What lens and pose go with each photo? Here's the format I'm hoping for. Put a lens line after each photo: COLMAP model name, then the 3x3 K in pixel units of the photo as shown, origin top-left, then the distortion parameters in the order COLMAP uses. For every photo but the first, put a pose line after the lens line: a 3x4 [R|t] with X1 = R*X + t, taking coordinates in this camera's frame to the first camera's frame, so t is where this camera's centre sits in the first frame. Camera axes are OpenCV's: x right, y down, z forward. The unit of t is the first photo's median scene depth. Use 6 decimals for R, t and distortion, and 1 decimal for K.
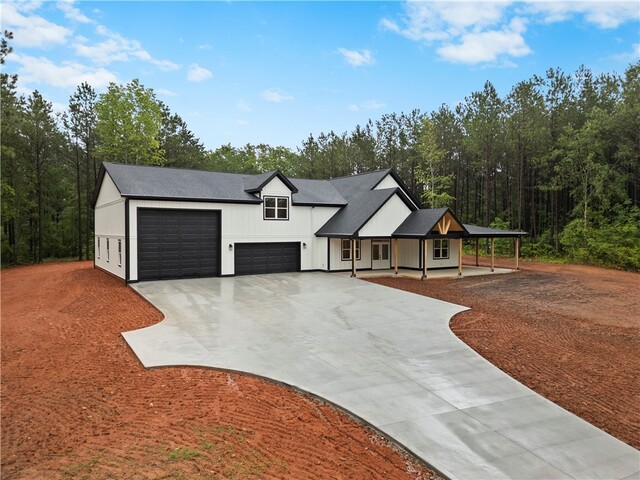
lens RADIAL K [[448.5, 0, 319.3], [0, 448.5, 236.1], [0, 0, 1]] dist [0.033029, -0.003868]
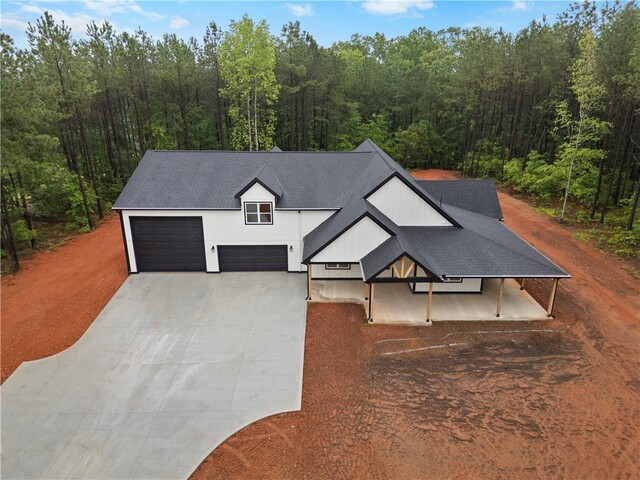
lens RADIAL K [[449.5, 0, 320.0], [0, 449.5, 240.0], [0, 0, 1]] dist [0.033008, -0.004369]
pose [[0.843646, 0.177085, -0.506855, 0.528039], [-0.004760, 0.946471, 0.322754, -0.322586], [0.536879, -0.269877, 0.799329, 0.240882]]
